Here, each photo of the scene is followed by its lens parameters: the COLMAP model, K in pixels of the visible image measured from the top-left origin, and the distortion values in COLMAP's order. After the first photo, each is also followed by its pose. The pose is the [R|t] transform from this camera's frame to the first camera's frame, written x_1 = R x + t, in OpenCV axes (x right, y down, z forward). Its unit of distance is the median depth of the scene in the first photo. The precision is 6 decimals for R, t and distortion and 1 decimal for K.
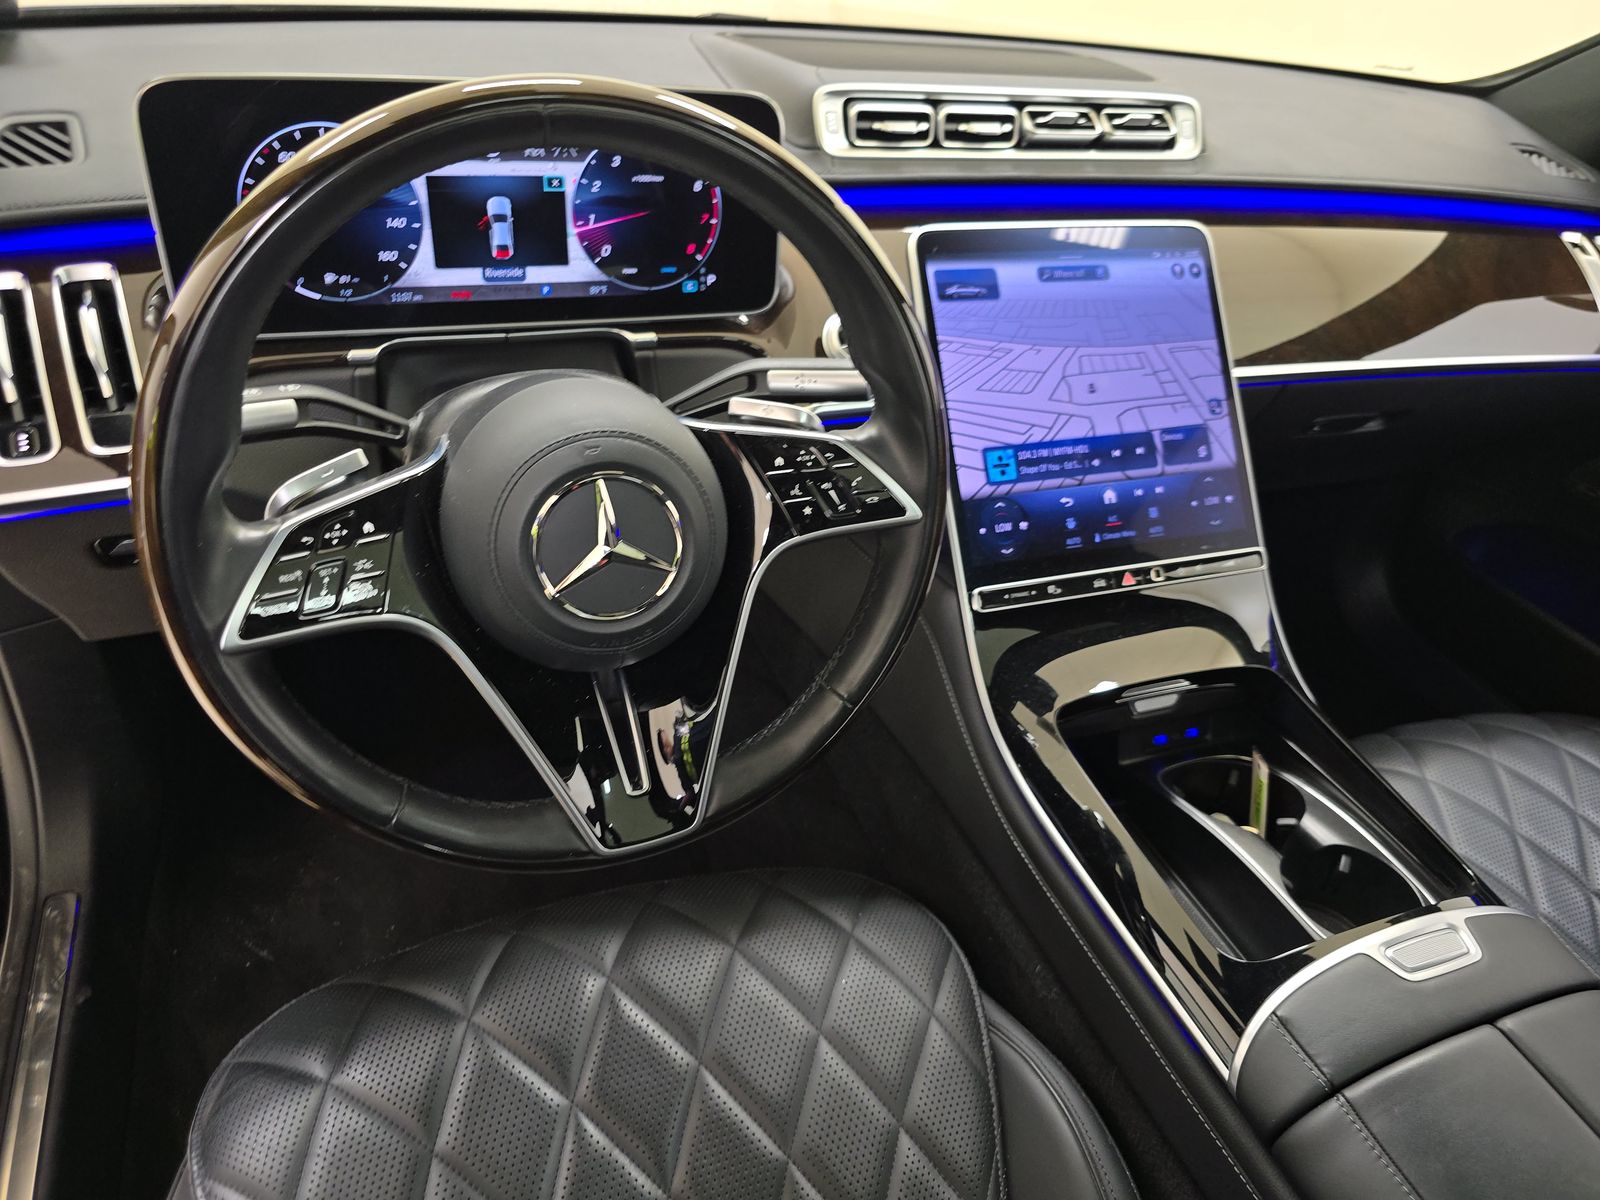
lens RADIAL K [[1084.6, 0, 808.7], [0, 1084.6, 600.0], [0, 0, 1]] dist [0.051893, -0.051934]
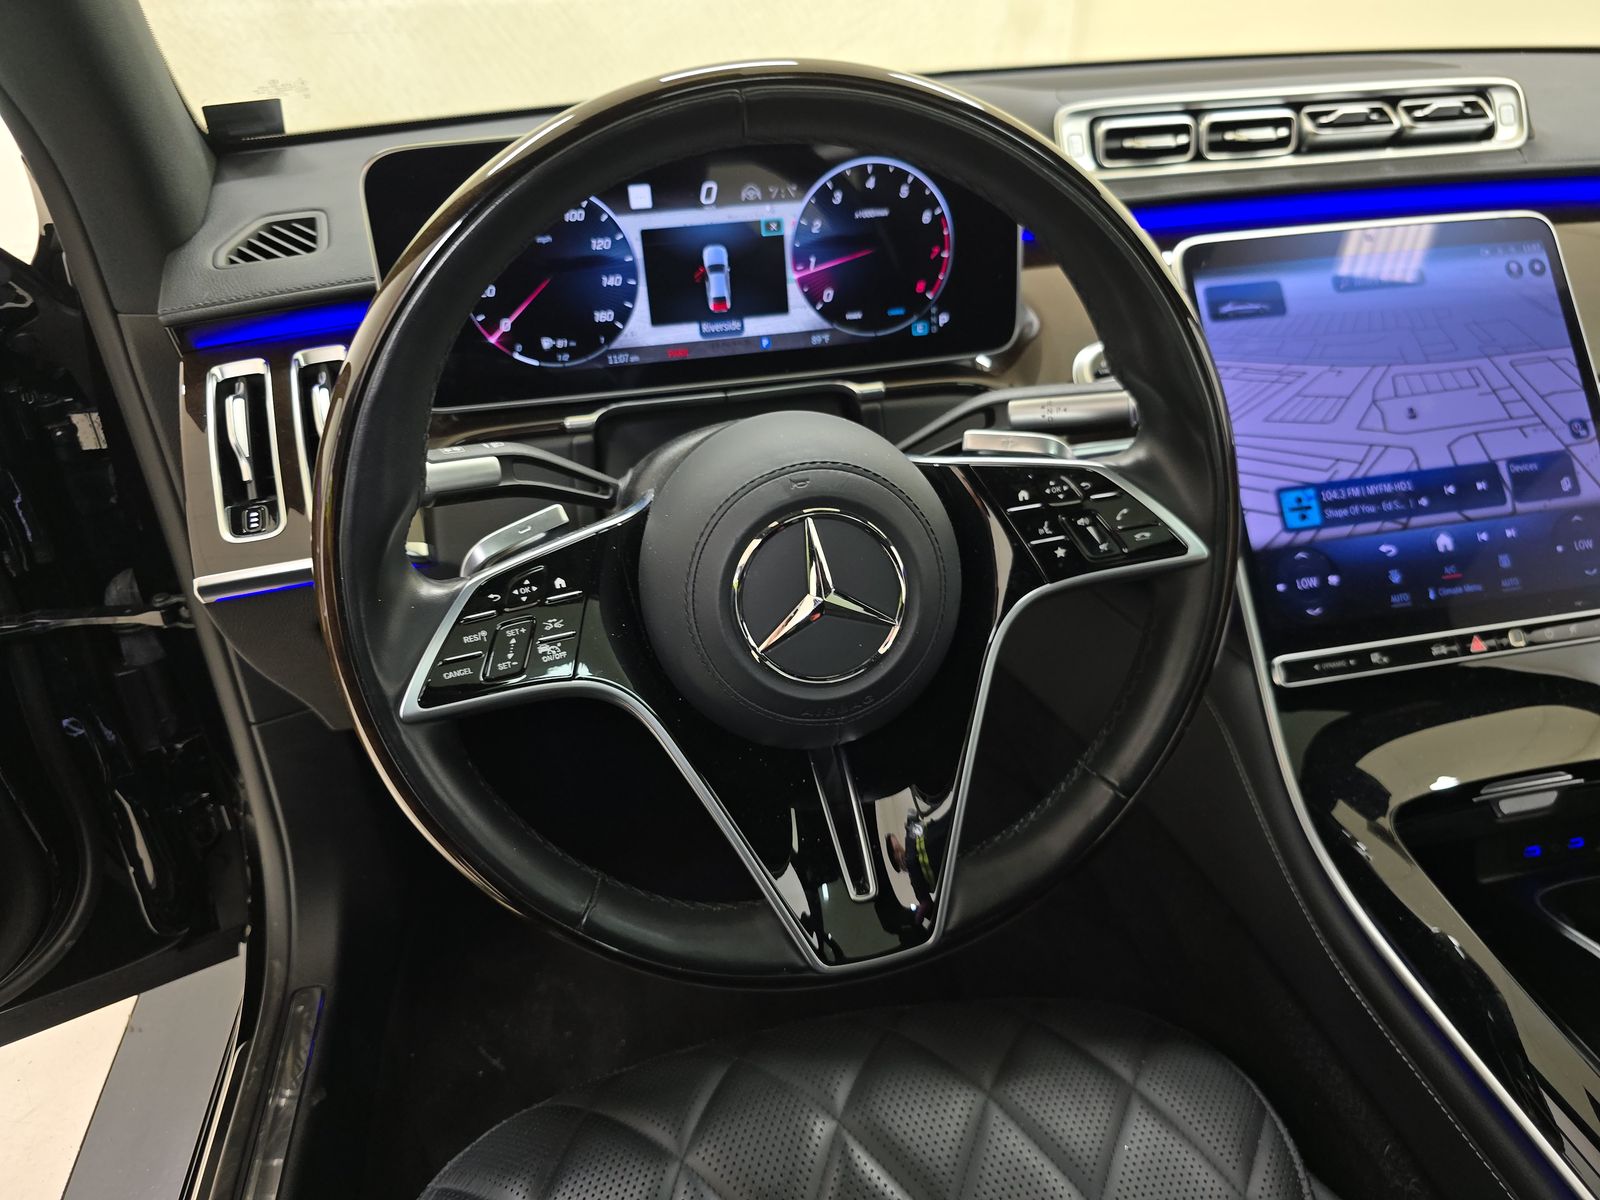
lens RADIAL K [[1092.7, 0, 821.7], [0, 1092.7, 598.7], [0, 0, 1]] dist [0.038221, -0.054014]
pose [[0.976303, -0.030638, -0.214227, -0.001033], [0.008594, 0.994636, -0.103083, 0.028646], [0.216236, 0.098800, 0.971329, 0.123838]]
